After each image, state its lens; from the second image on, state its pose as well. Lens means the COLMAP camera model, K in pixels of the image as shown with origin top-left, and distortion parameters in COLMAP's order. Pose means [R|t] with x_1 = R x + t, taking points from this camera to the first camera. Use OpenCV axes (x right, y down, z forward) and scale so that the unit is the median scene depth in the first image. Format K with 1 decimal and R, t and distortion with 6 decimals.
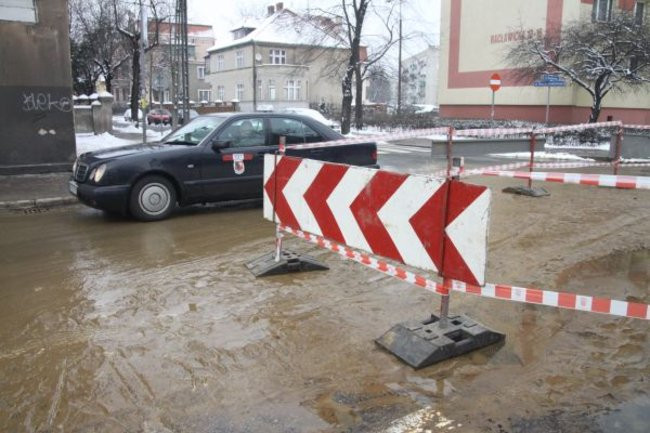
lens RADIAL K [[549.9, 0, 325.0], [0, 549.9, 216.5], [0, 0, 1]] dist [-0.103547, 0.084436]
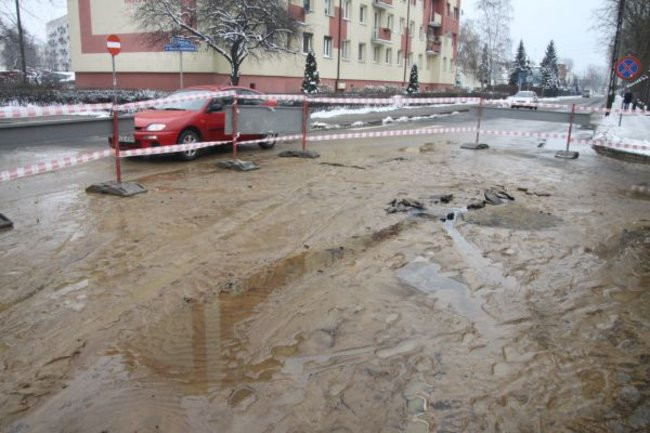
lens RADIAL K [[549.9, 0, 325.0], [0, 549.9, 216.5], [0, 0, 1]] dist [-0.103547, 0.084436]
pose [[0.833262, -0.120605, 0.539564, 0.102542], [0.089731, 0.992479, 0.083267, -0.022550], [-0.545548, -0.020967, 0.837817, 0.110841]]
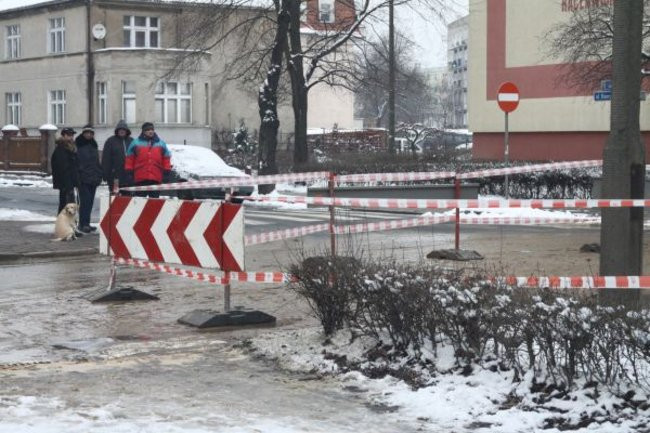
lens RADIAL K [[1425.1, 0, 325.0], [0, 1425.1, 216.5], [0, 0, 1]] dist [0.068209, 0.031490]
pose [[0.999279, -0.010605, 0.036466, 0.061030], [0.015596, 0.990106, -0.139454, 0.086849], [-0.034626, 0.139922, 0.989557, -0.478811]]
